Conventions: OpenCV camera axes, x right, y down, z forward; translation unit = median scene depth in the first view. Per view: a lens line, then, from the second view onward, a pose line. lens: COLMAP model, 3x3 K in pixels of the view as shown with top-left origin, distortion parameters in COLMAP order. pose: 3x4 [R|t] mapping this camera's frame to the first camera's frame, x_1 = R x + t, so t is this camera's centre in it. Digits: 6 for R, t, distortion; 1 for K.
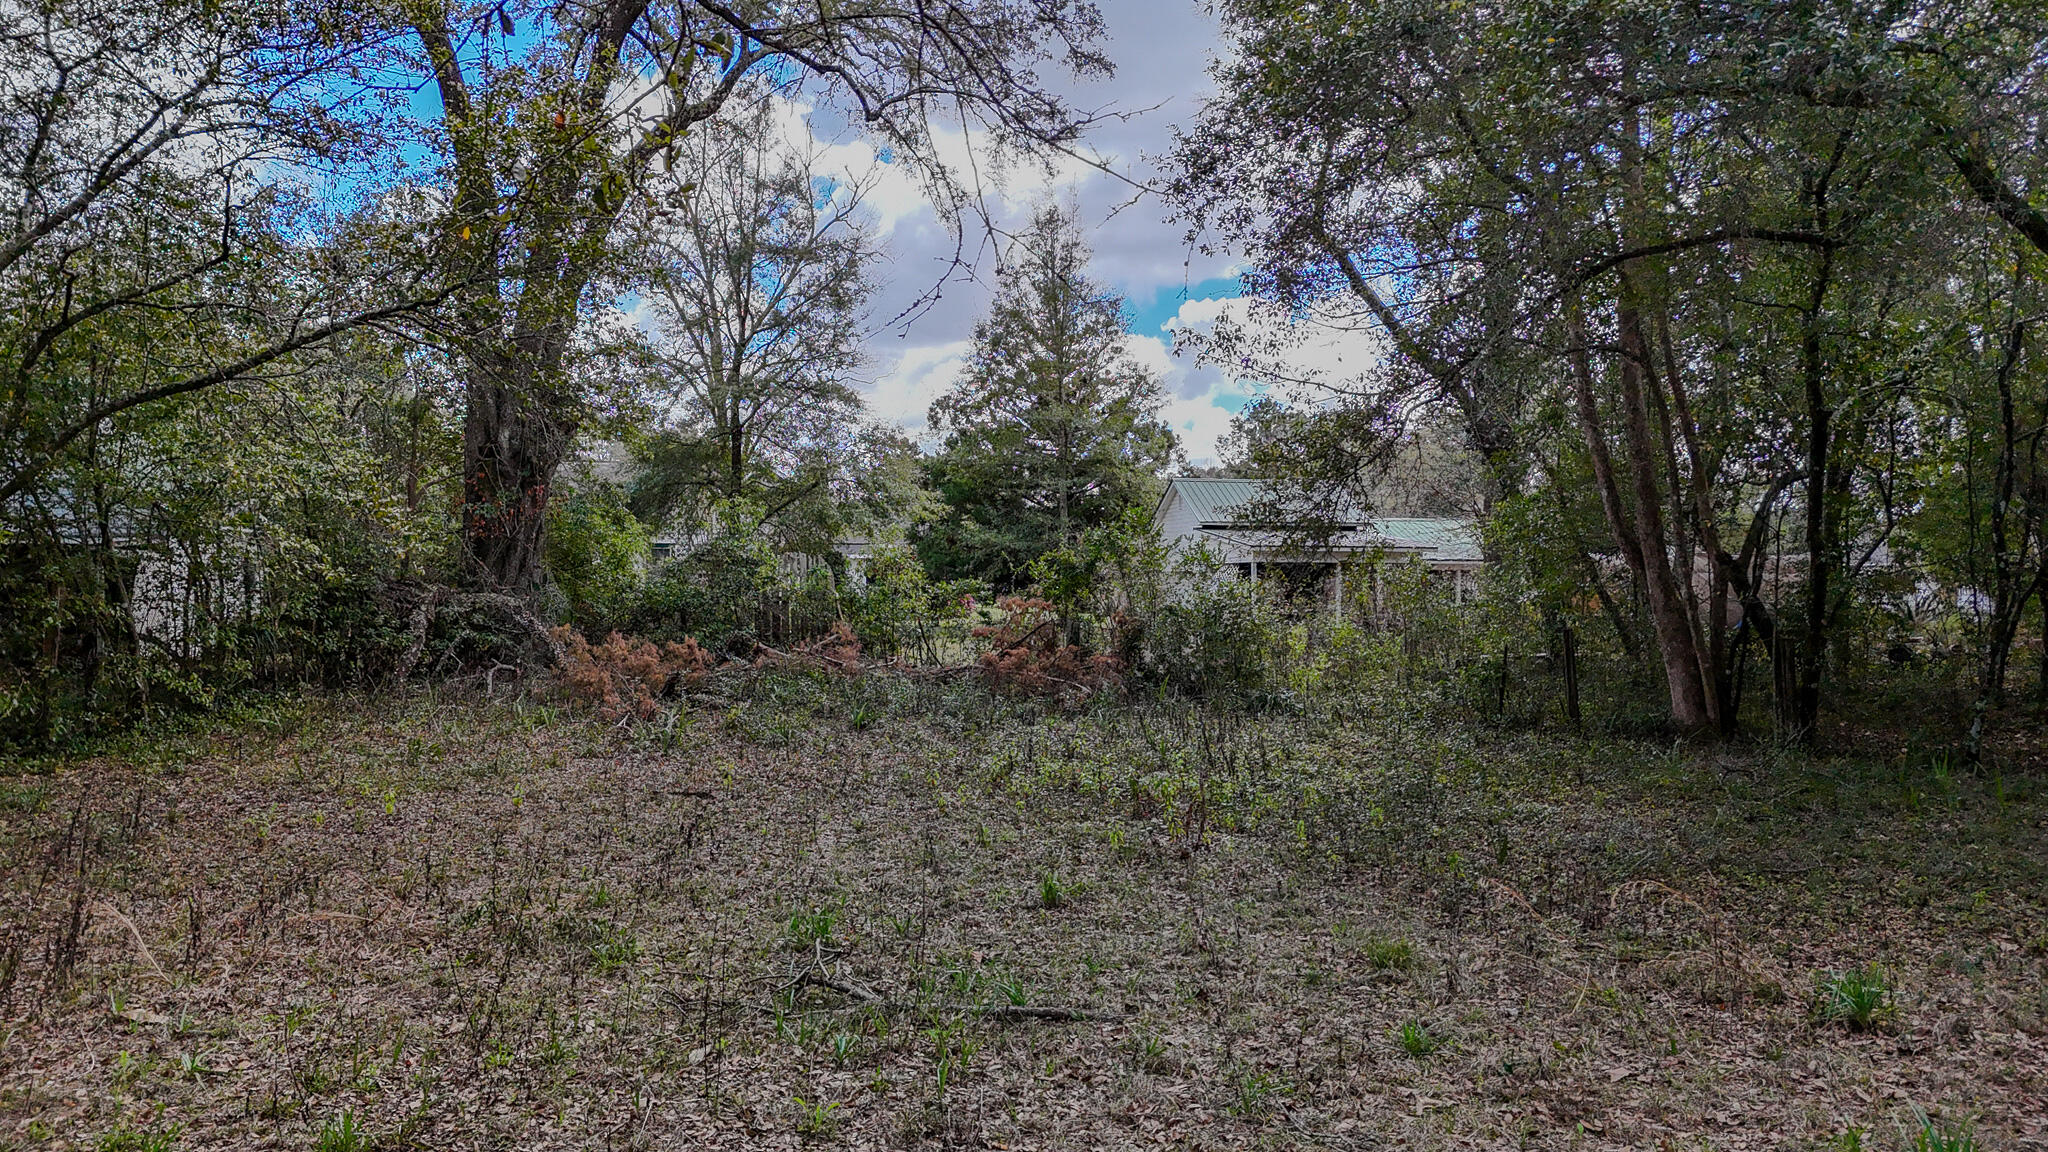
lens RADIAL K [[1588.0, 0, 1022.0], [0, 1588.0, 575.3], [0, 0, 1]] dist [0.005315, 0.000741]
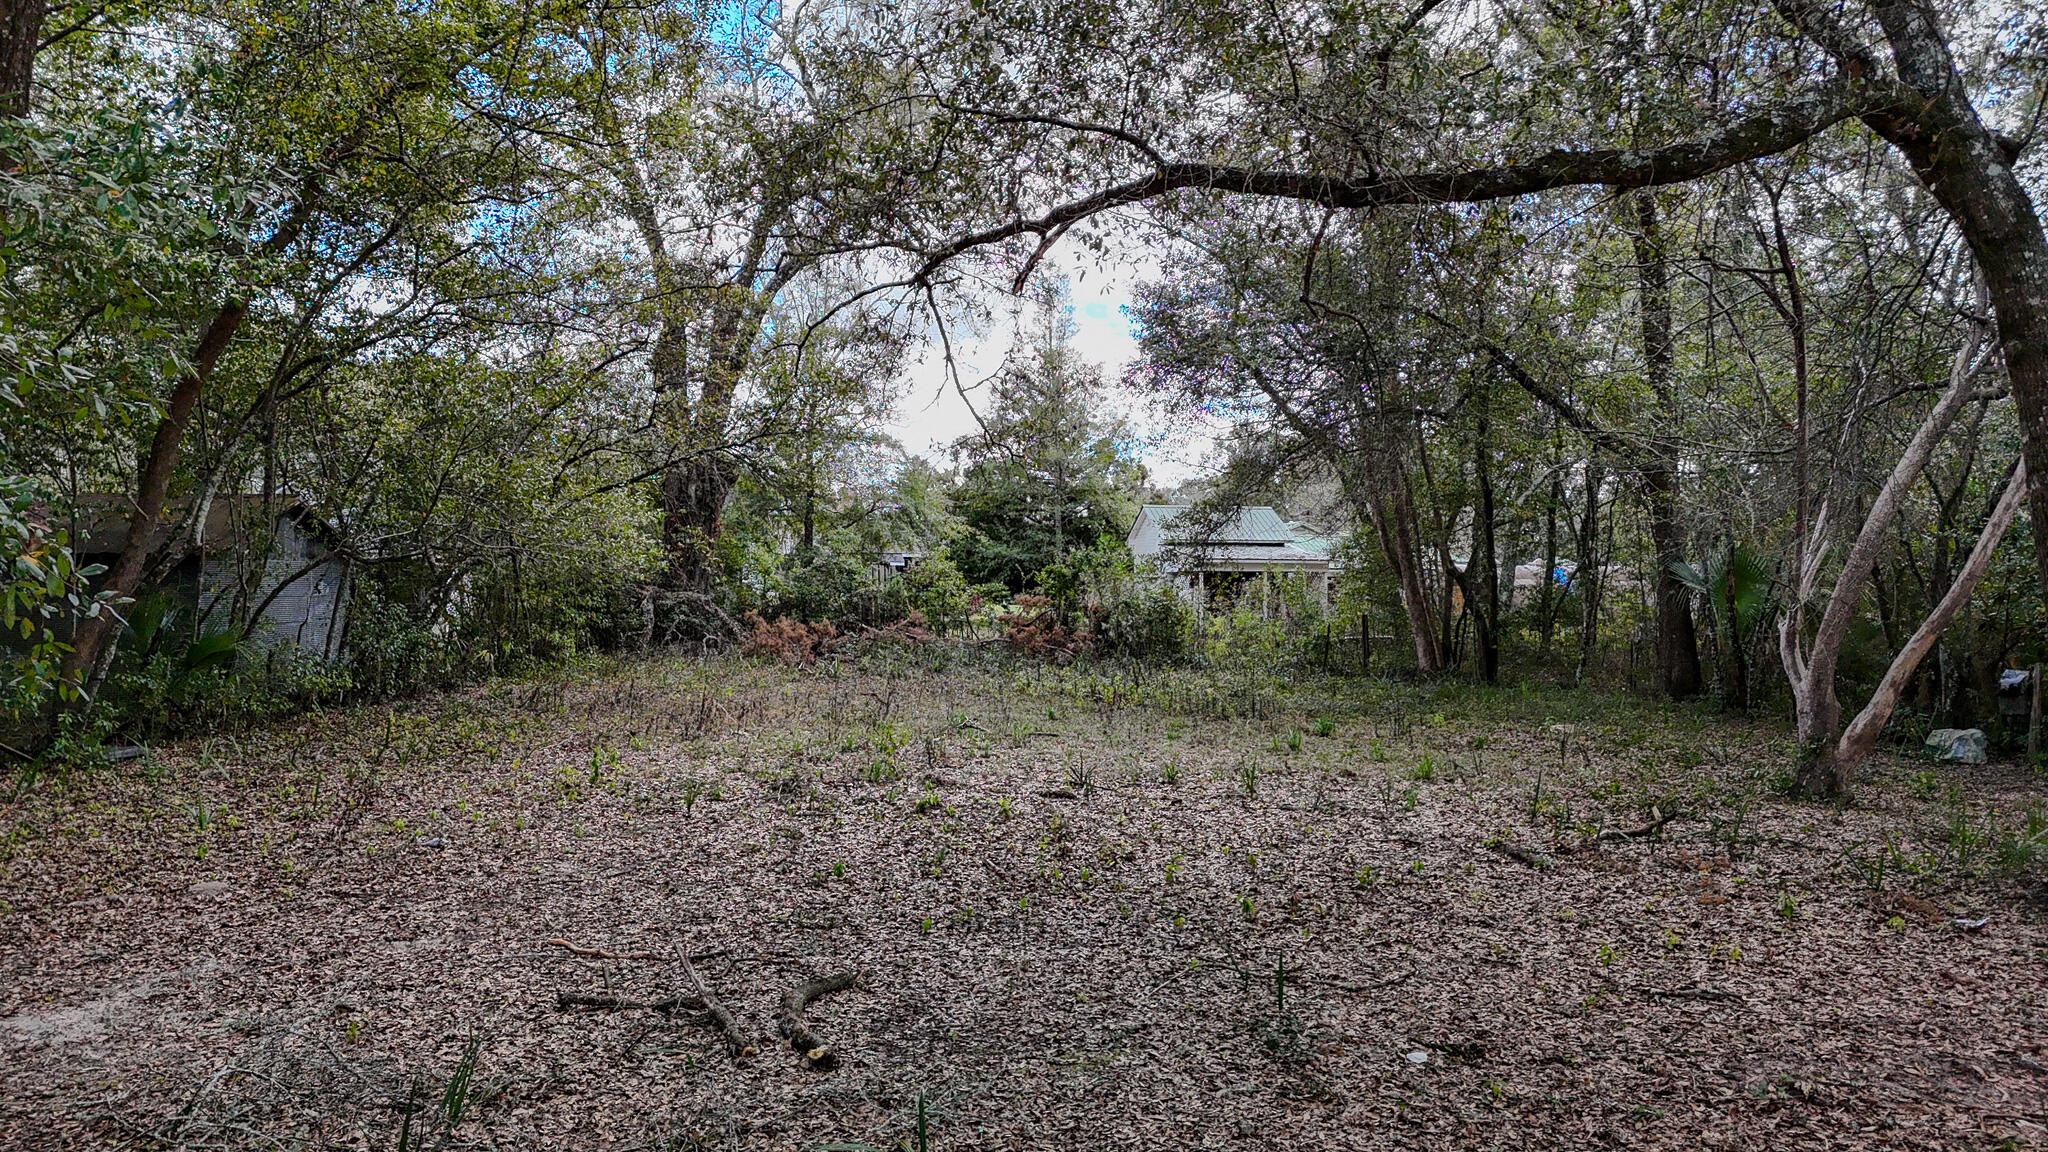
lens RADIAL K [[1588.0, 0, 1028.2], [0, 1588.0, 578.6], [0, 0, 1]] dist [0.005315, 0.000741]
pose [[0.999976, 0.001986, 0.006652, -0.007812], [-0.001984, 0.999998, -0.000241, -0.001142], [-0.006653, 0.000228, 0.999978, -0.327561]]
